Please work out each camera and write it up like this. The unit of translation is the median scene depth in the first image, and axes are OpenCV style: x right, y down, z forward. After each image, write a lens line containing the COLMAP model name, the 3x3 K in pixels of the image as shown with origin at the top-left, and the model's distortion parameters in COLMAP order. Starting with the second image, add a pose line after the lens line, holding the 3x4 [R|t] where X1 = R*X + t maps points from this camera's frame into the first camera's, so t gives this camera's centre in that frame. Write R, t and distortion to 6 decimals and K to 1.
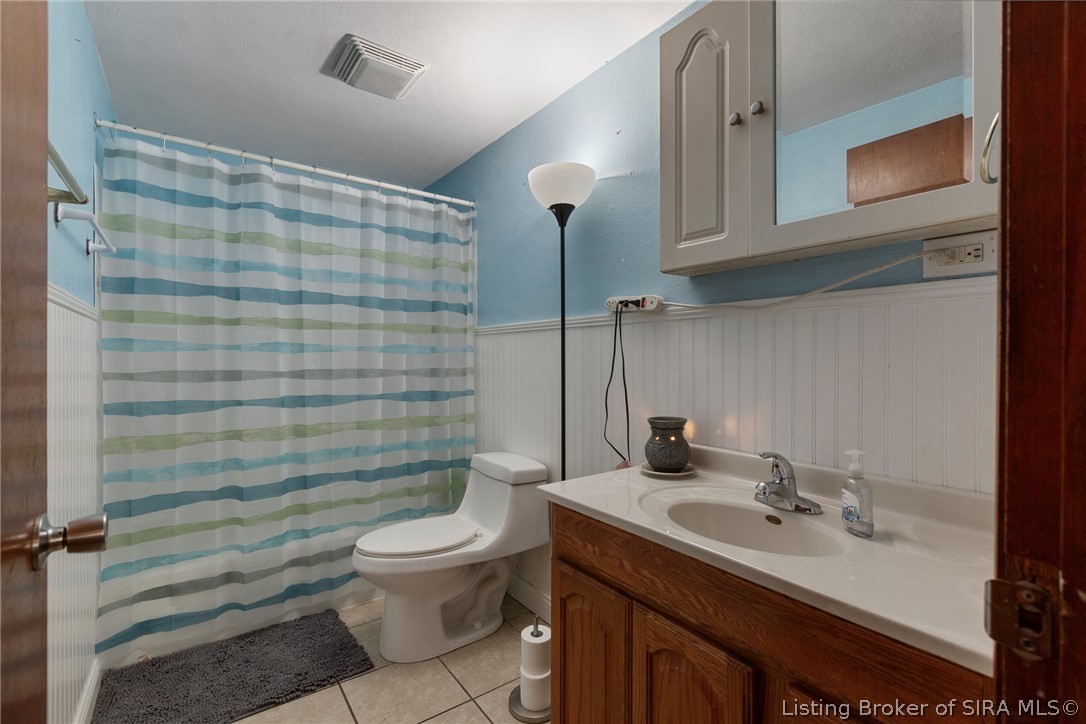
lens RADIAL K [[483.4, 0, 547.4], [0, 483.4, 360.9], [0, 0, 1]] dist [-0.000680, 0.000484]
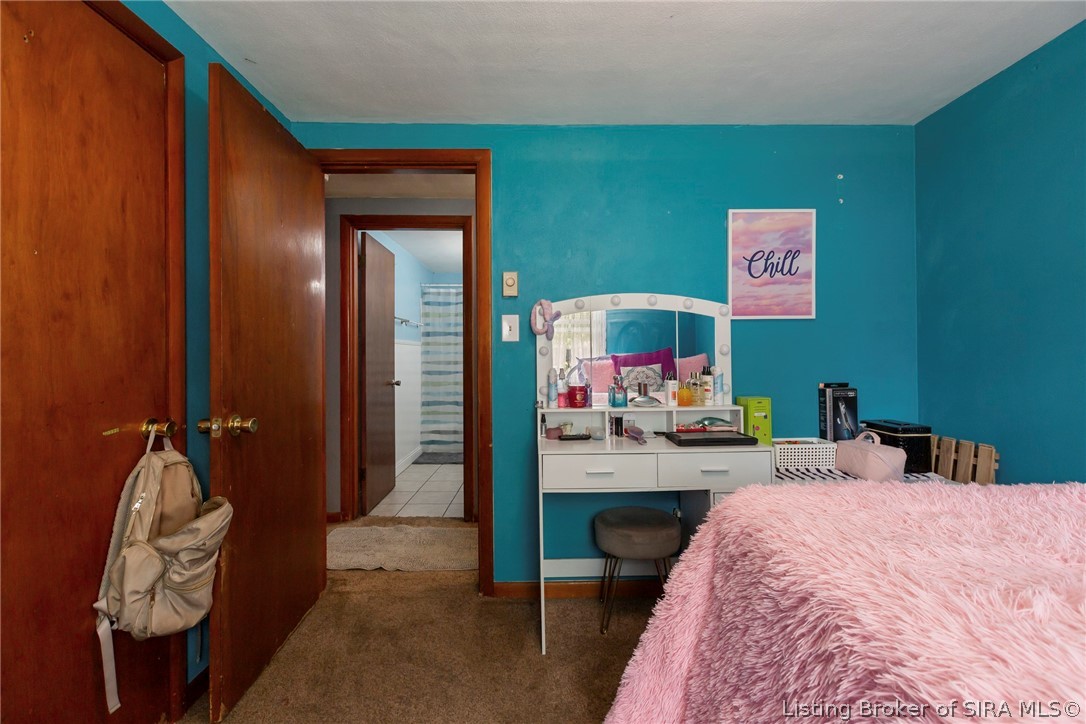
lens RADIAL K [[483.4, 0, 541.2], [0, 483.4, 359.2], [0, 0, 1]] dist [-0.000680, 0.000484]
pose [[0.805960, -0.005740, -0.591943, 1.580150], [0.006008, 0.999981, -0.001518, 0.018044], [0.591940, -0.002333, 0.805979, -1.104458]]
